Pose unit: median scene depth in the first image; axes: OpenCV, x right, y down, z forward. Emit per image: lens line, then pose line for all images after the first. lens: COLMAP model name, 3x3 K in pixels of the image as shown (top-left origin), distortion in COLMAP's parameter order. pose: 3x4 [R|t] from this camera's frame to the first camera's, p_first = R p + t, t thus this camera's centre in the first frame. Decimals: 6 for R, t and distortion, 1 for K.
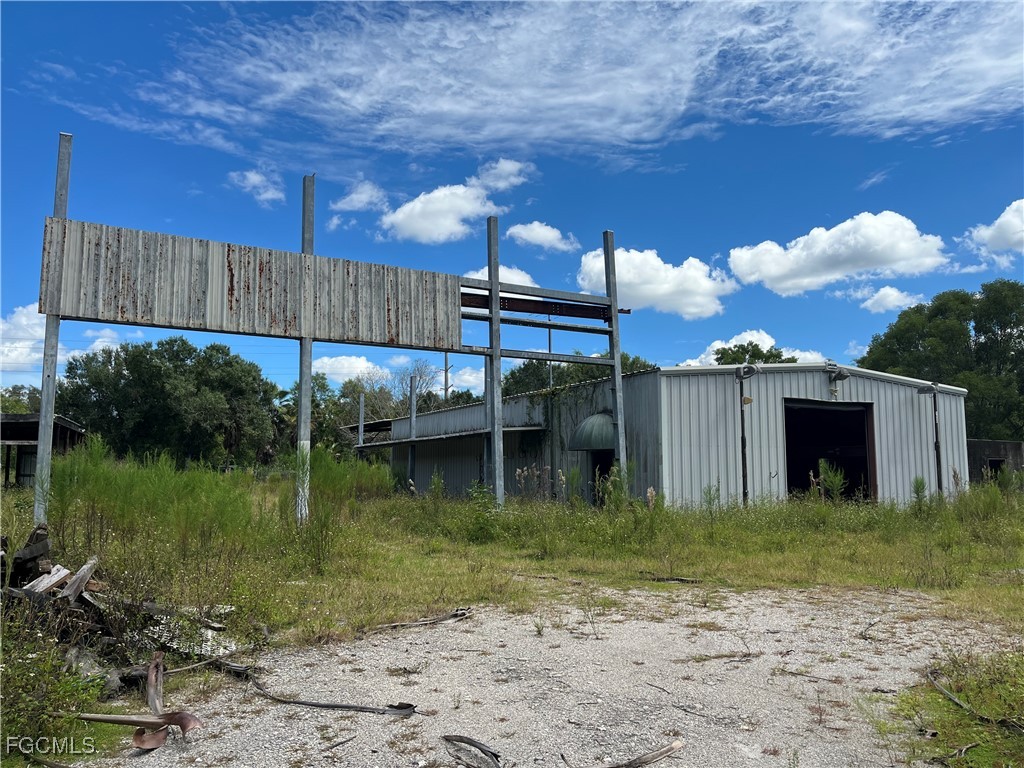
lens RADIAL K [[792.2, 0, 512.0], [0, 792.2, 384.0], [0, 0, 1]] dist [0.026074, -0.006014]
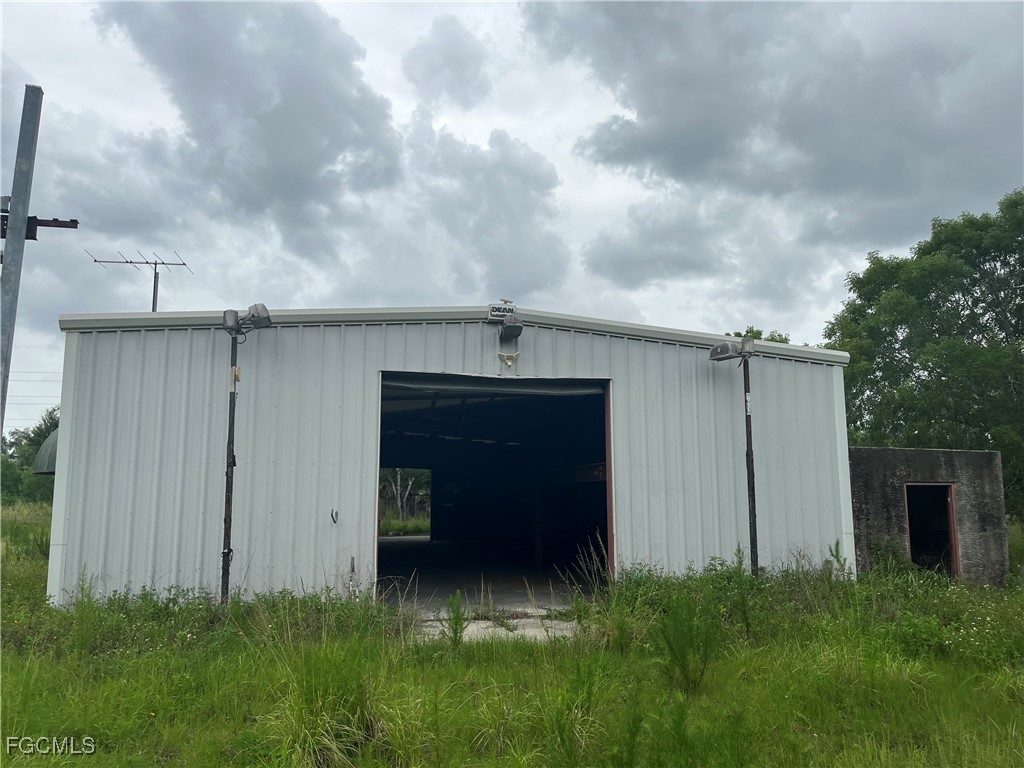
lens RADIAL K [[792.2, 0, 512.0], [0, 792.2, 384.0], [0, 0, 1]] dist [0.026074, -0.006014]
pose [[0.973990, -0.034444, -0.223958, 0.544630], [0.025908, 0.998825, -0.040945, 0.050082], [0.225106, 0.034078, 0.973738, 0.502694]]
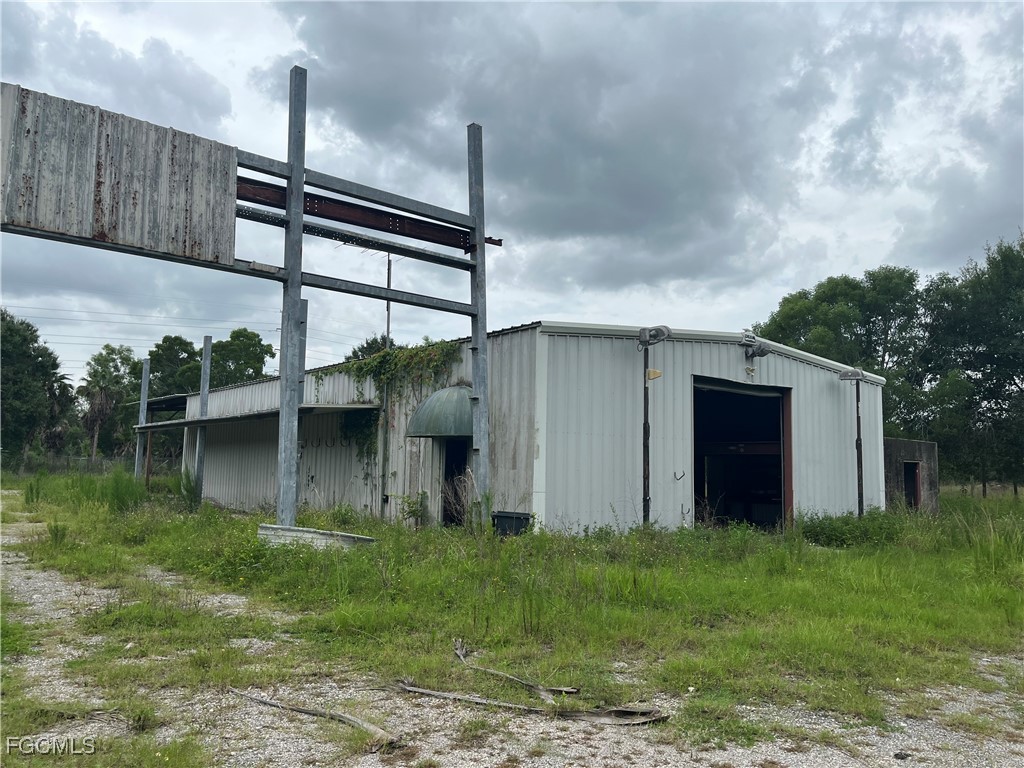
lens RADIAL K [[792.2, 0, 512.0], [0, 792.2, 384.0], [0, 0, 1]] dist [0.026074, -0.006014]
pose [[0.981237, 0.041388, 0.188309, 0.029014], [-0.043162, 0.999054, 0.005331, 0.029526], [-0.187910, -0.013359, 0.982095, 0.288285]]
